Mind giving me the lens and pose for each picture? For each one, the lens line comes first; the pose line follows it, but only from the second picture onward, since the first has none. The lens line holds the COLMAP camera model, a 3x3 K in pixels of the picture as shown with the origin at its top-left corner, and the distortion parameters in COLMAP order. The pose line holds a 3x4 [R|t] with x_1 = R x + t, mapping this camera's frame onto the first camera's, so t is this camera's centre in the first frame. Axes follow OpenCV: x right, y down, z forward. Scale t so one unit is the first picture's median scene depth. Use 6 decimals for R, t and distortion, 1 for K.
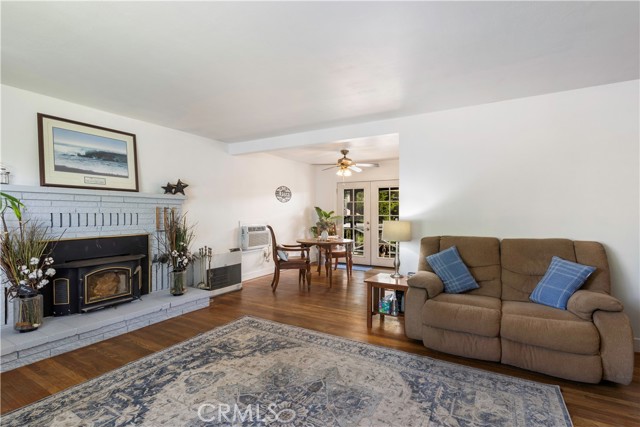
lens RADIAL K [[302.8, 0, 324.9], [0, 302.8, 213.2], [0, 0, 1]] dist [-0.001389, -0.000019]
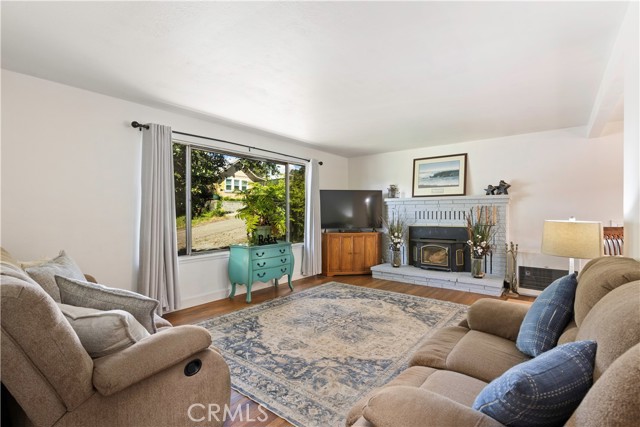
lens RADIAL K [[302.8, 0, 321.4], [0, 302.8, 213.6], [0, 0, 1]] dist [-0.001389, -0.000019]
pose [[-0.159056, 0.002176, -0.987267, 1.152572], [0.000075, 0.999998, 0.002192, 0.011207], [0.987270, 0.000274, -0.159056, 0.805657]]
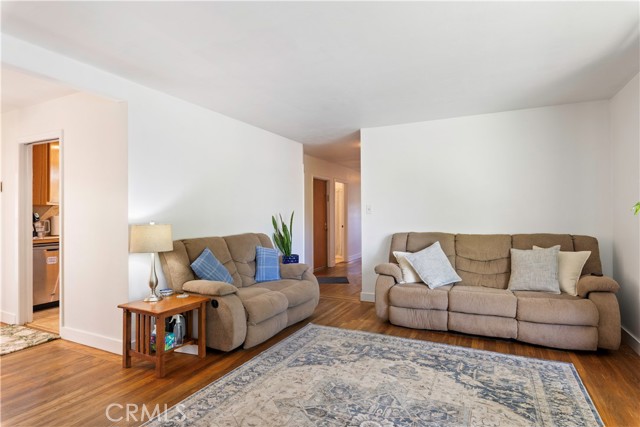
lens RADIAL K [[339.1, 0, 322.8], [0, 339.1, 213.7], [0, 0, 1]] dist [0.002176, 0.000217]
pose [[-0.057585, 0.002236, 0.998338, -0.801090], [0.007057, 0.999973, -0.001832, 0.002876], [-0.998316, 0.006940, -0.057599, 0.821590]]
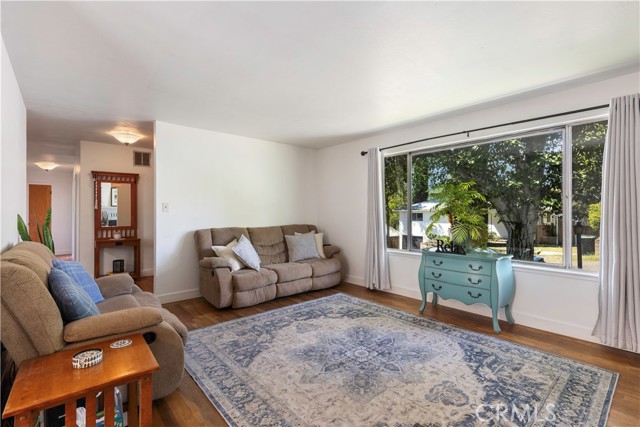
lens RADIAL K [[294.0, 0, 322.9], [0, 294.0, 212.4], [0, 0, 1]] dist [0.004818, 0.000541]
pose [[-0.942896, 0.000117, 0.333088, -0.284058], [0.001286, 0.999994, 0.003289, 0.001209], [-0.333085, 0.003529, -0.942890, 1.607205]]
